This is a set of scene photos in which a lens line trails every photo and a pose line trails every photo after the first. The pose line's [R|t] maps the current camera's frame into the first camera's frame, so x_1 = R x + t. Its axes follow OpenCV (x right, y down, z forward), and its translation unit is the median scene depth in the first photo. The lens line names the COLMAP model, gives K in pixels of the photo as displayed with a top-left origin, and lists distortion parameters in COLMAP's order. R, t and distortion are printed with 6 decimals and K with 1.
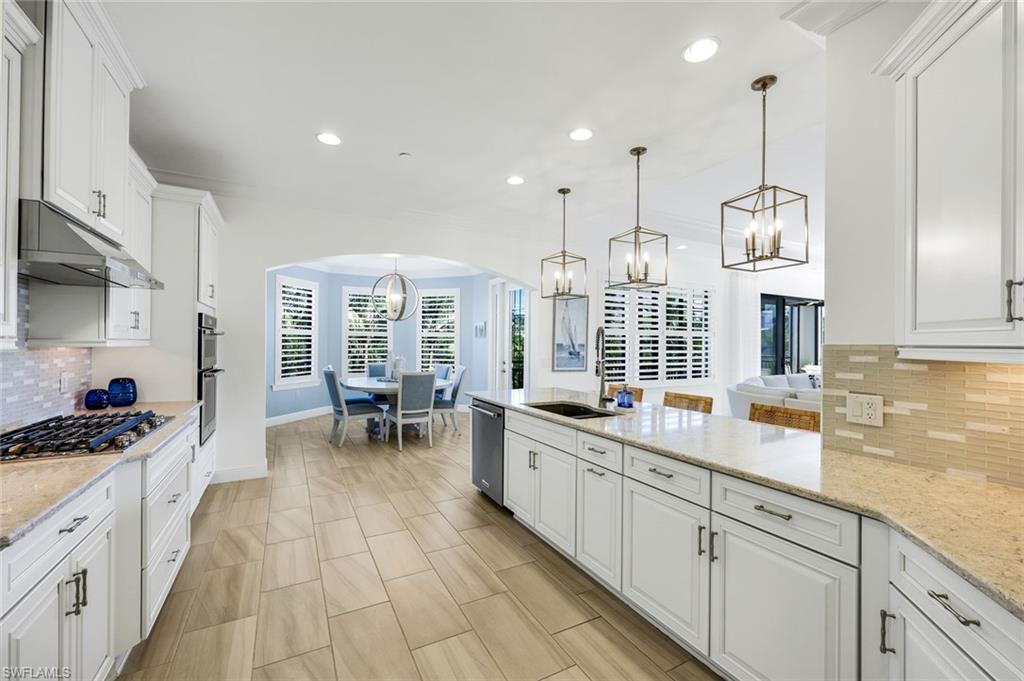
lens RADIAL K [[409.7, 0, 509.6], [0, 409.7, 339.1], [0, 0, 1]] dist [-0.003092, 0.000157]
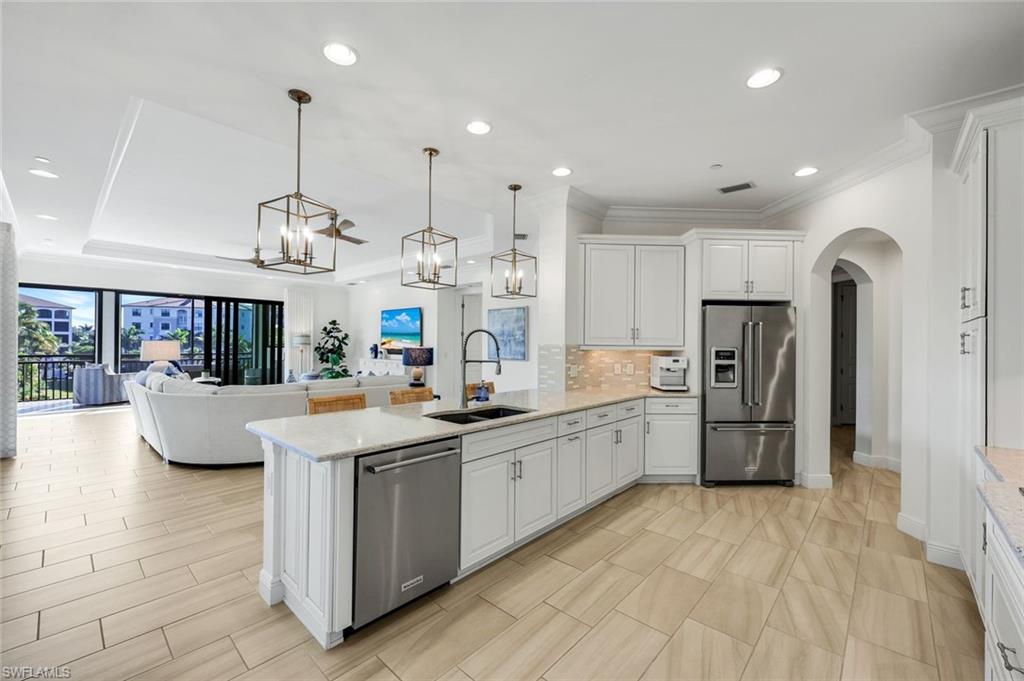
lens RADIAL K [[409.7, 0, 509.2], [0, 409.7, 337.7], [0, 0, 1]] dist [-0.003092, 0.000157]
pose [[-0.317279, 0.003597, 0.948325, -1.084499], [-0.018481, 0.999779, -0.009975, 0.003723], [-0.948152, -0.020691, -0.317143, 1.734667]]
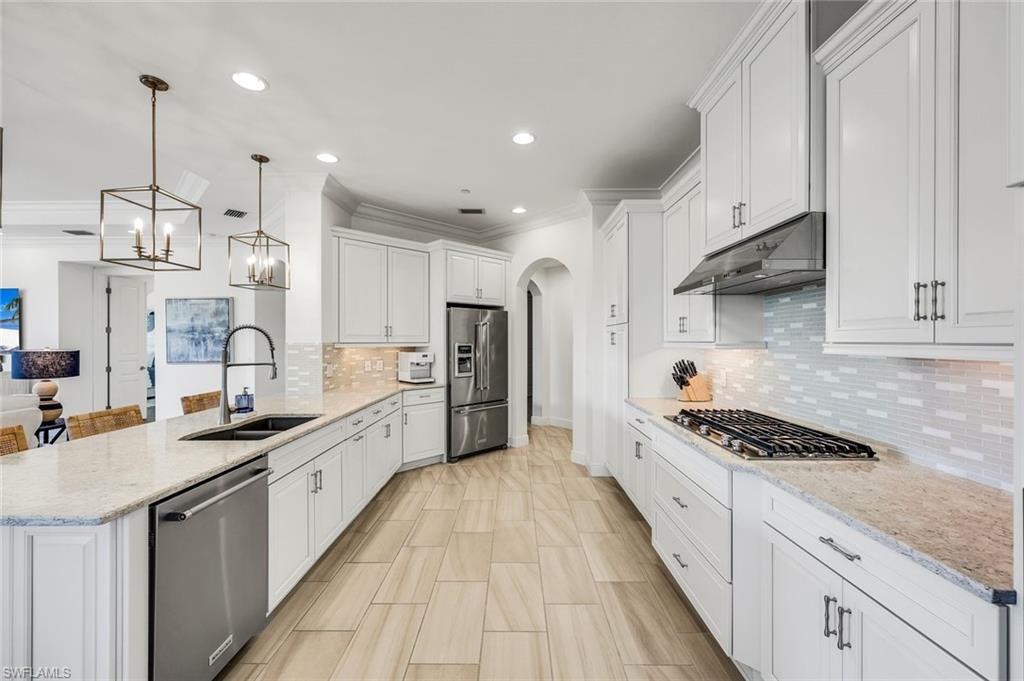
lens RADIAL K [[409.7, 0, 503.4], [0, 409.7, 338.1], [0, 0, 1]] dist [-0.003092, 0.000157]
pose [[-0.867348, 0.000215, 0.497701, -0.923446], [-0.005719, 0.999930, -0.010399, 0.005608], [-0.497669, -0.011866, -0.867286, 2.037423]]
